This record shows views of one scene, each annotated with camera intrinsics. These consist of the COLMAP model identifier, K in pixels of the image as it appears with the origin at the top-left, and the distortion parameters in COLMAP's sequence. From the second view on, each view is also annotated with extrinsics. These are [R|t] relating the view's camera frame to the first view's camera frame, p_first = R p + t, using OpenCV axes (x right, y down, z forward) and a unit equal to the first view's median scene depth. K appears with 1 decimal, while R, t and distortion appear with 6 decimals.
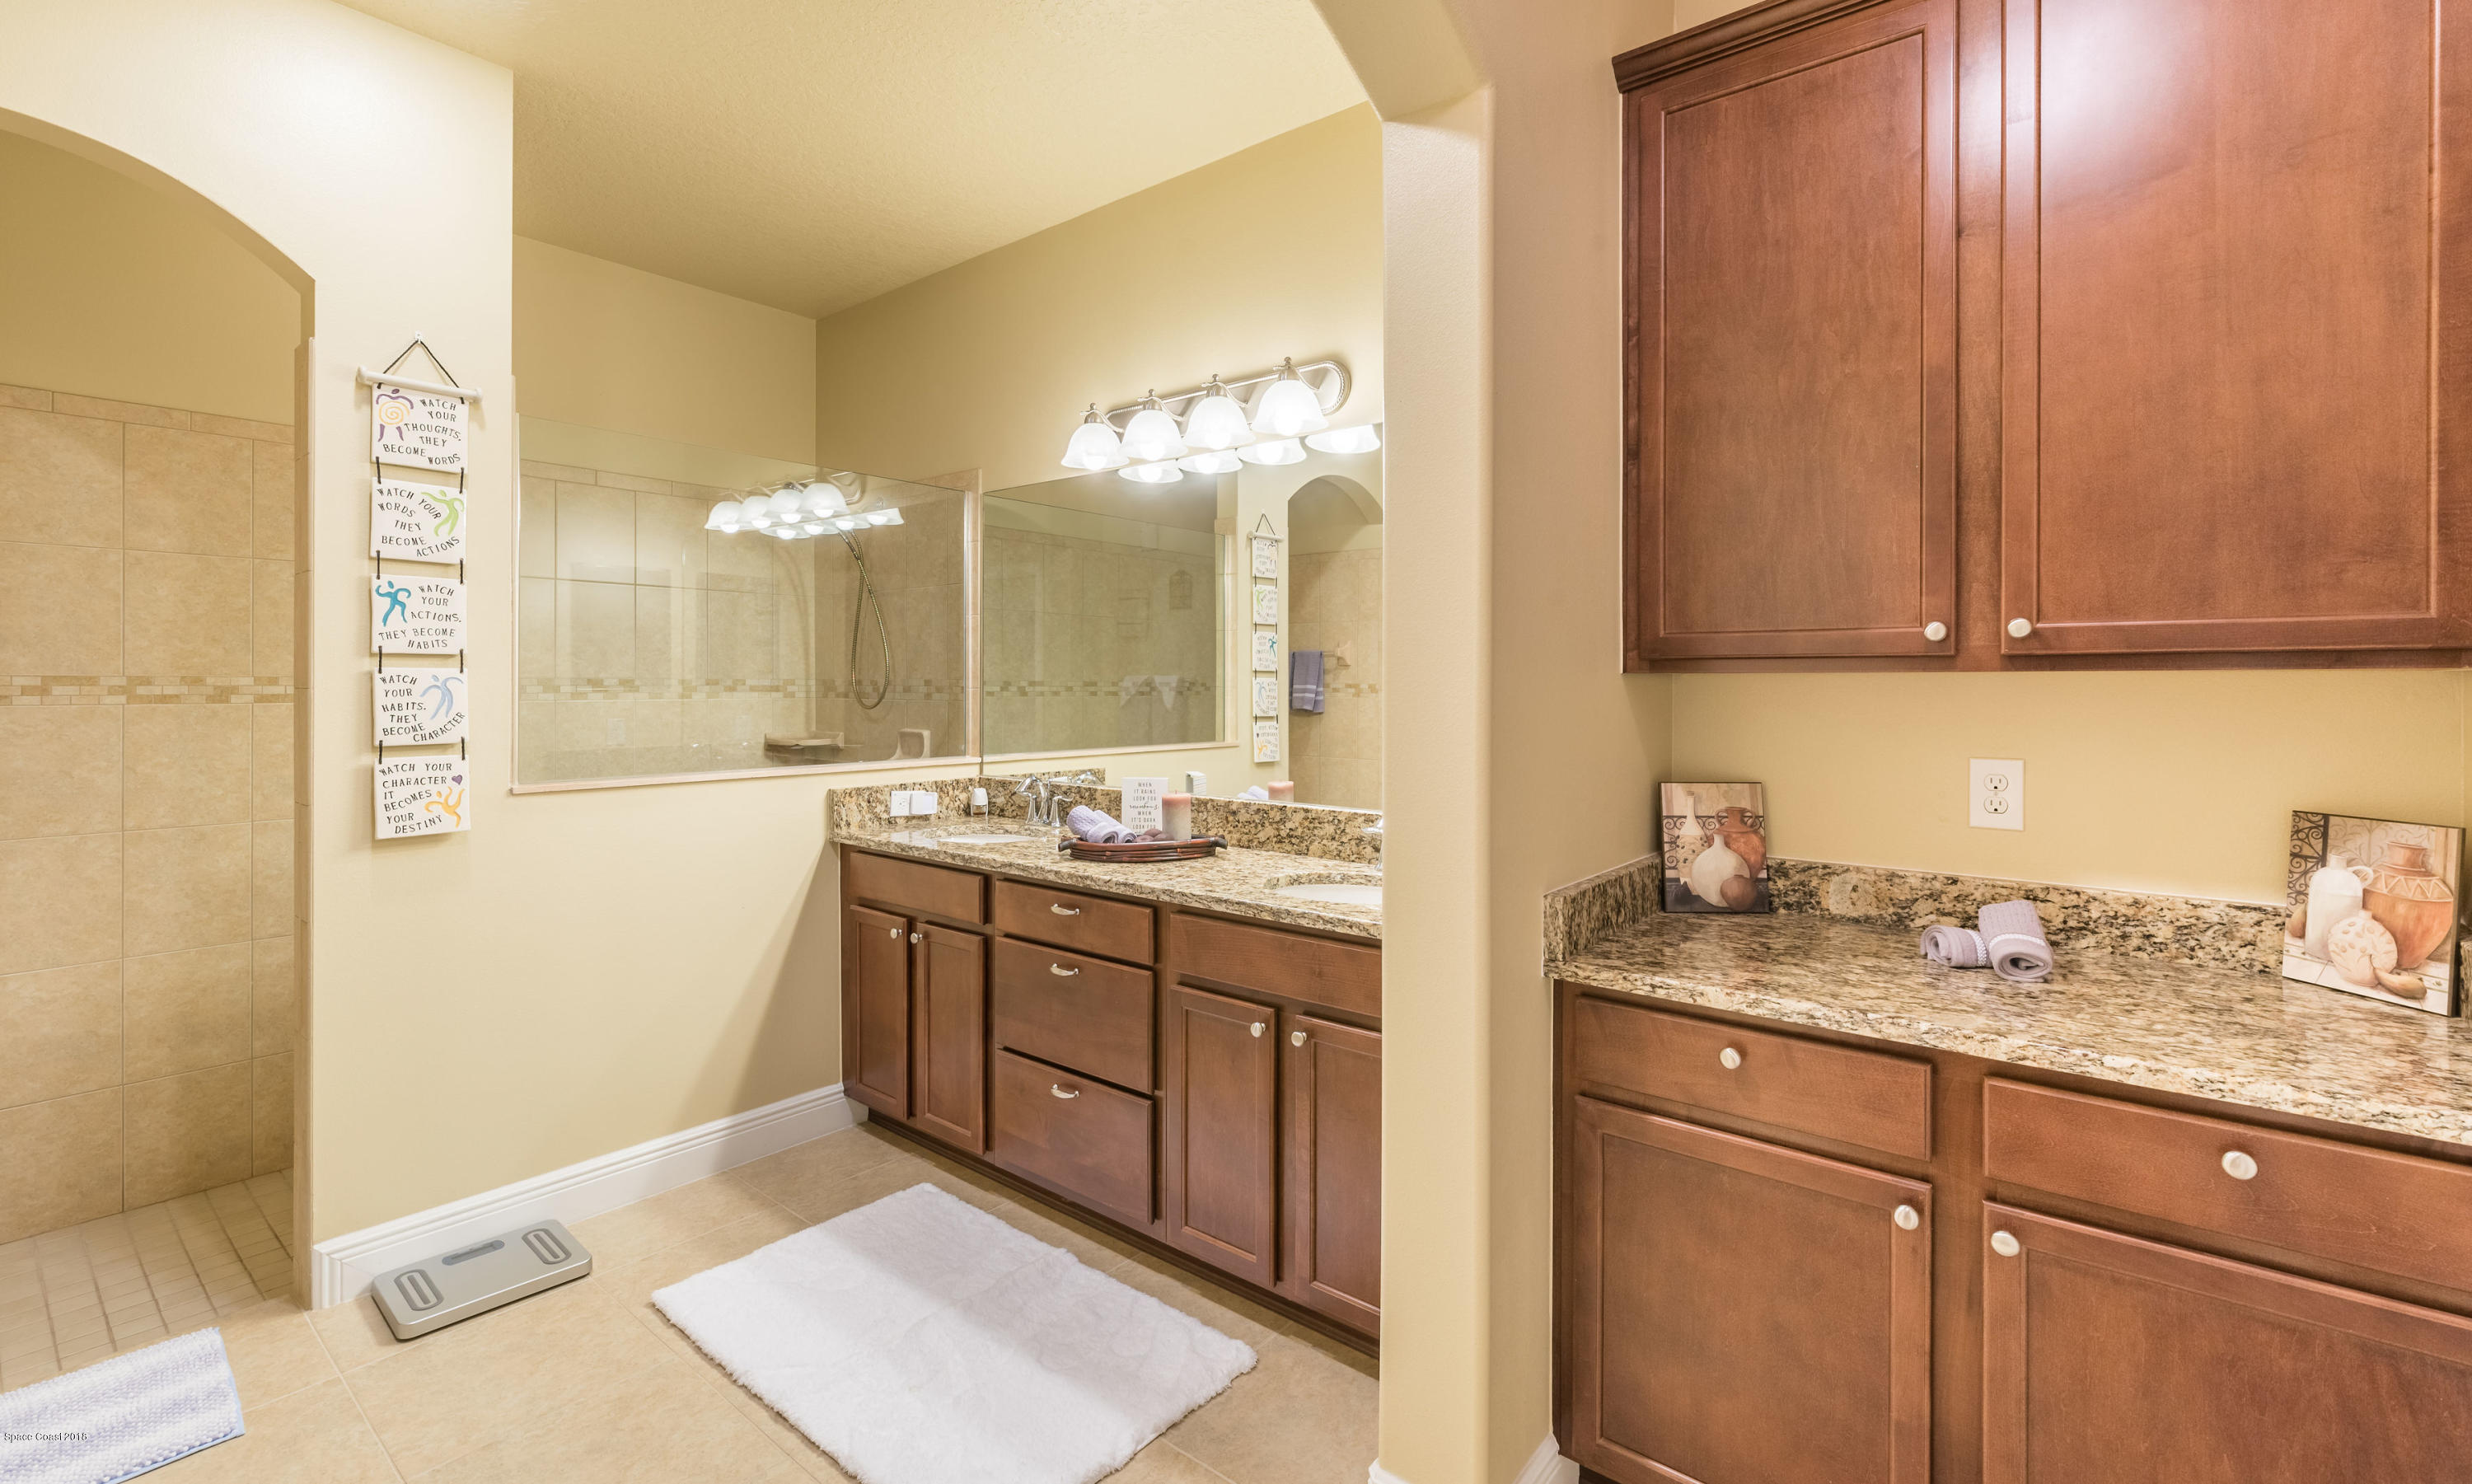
lens RADIAL K [[1079.7, 0, 1239.5], [0, 1079.7, 700.8], [0, 0, 1]] dist [0.002261, 0.000116]
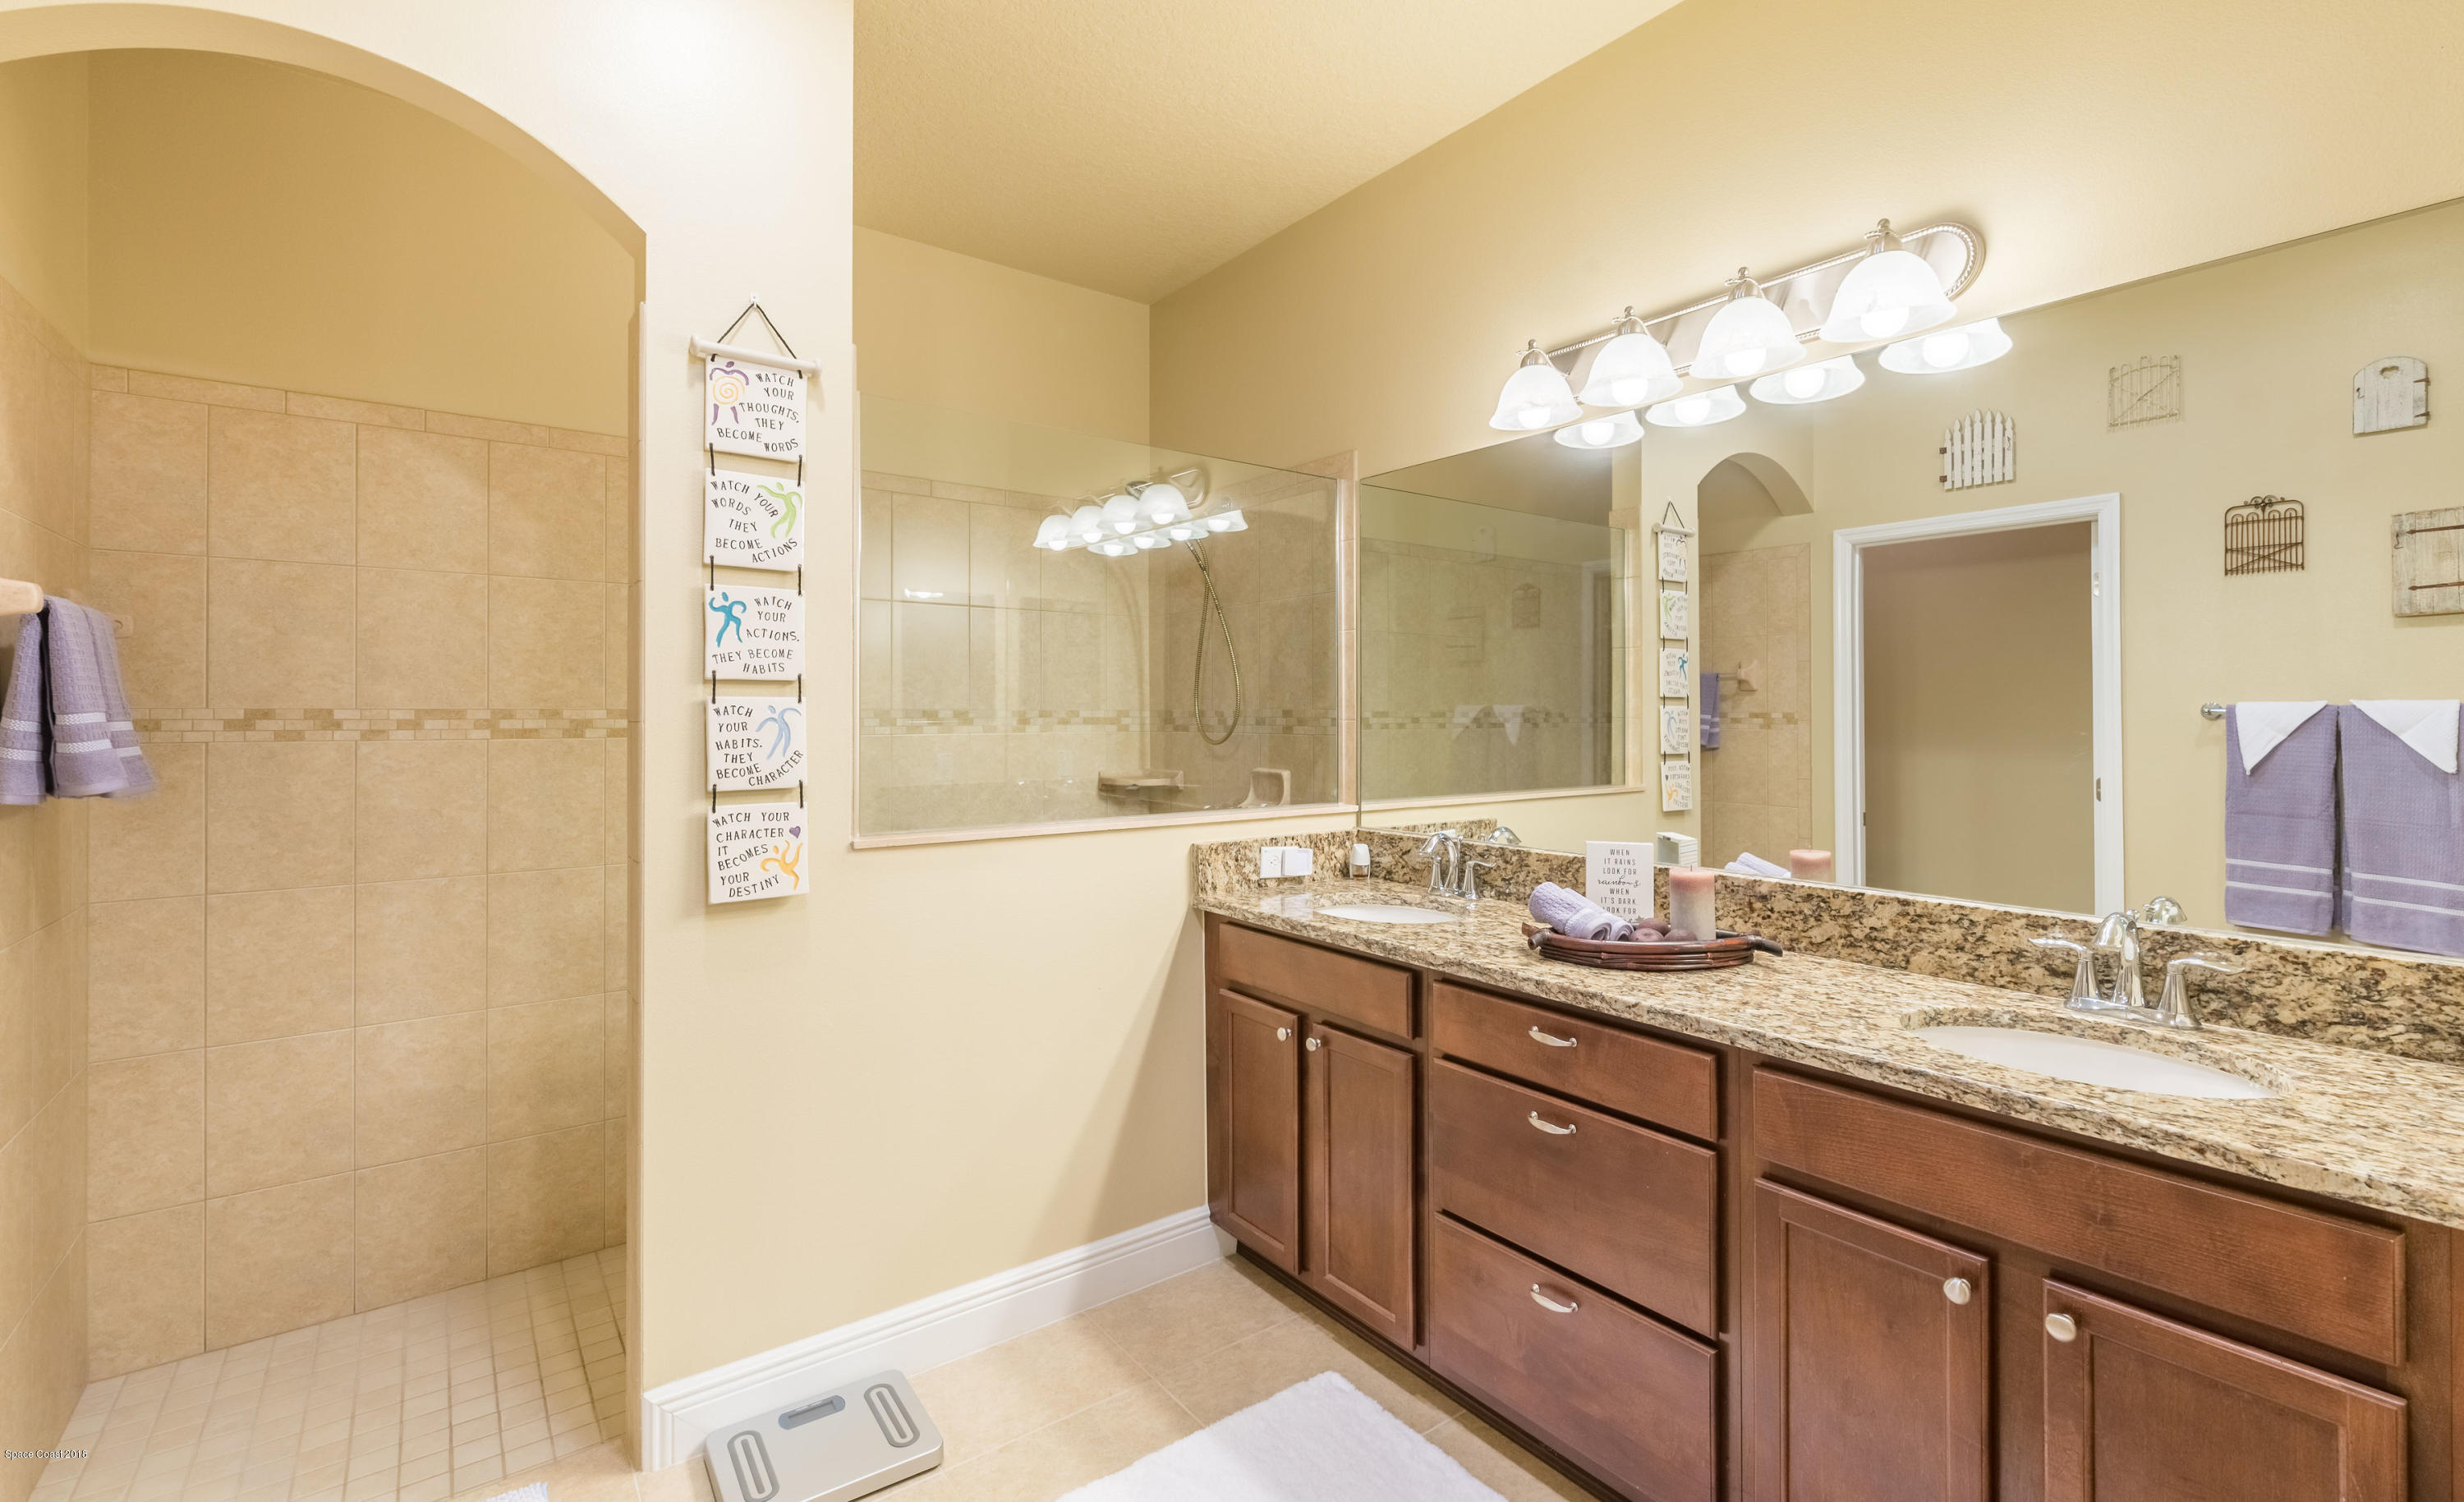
lens RADIAL K [[1102.1, 0, 1233.3], [0, 1102.1, 733.4], [0, 0, 1]] dist [0.002747, 0.001485]
pose [[0.968573, 0.000481, -0.248731, -0.167716], [-0.000236, 0.999999, 0.001013, -0.002953], [0.248731, -0.000923, 0.968572, 0.236440]]
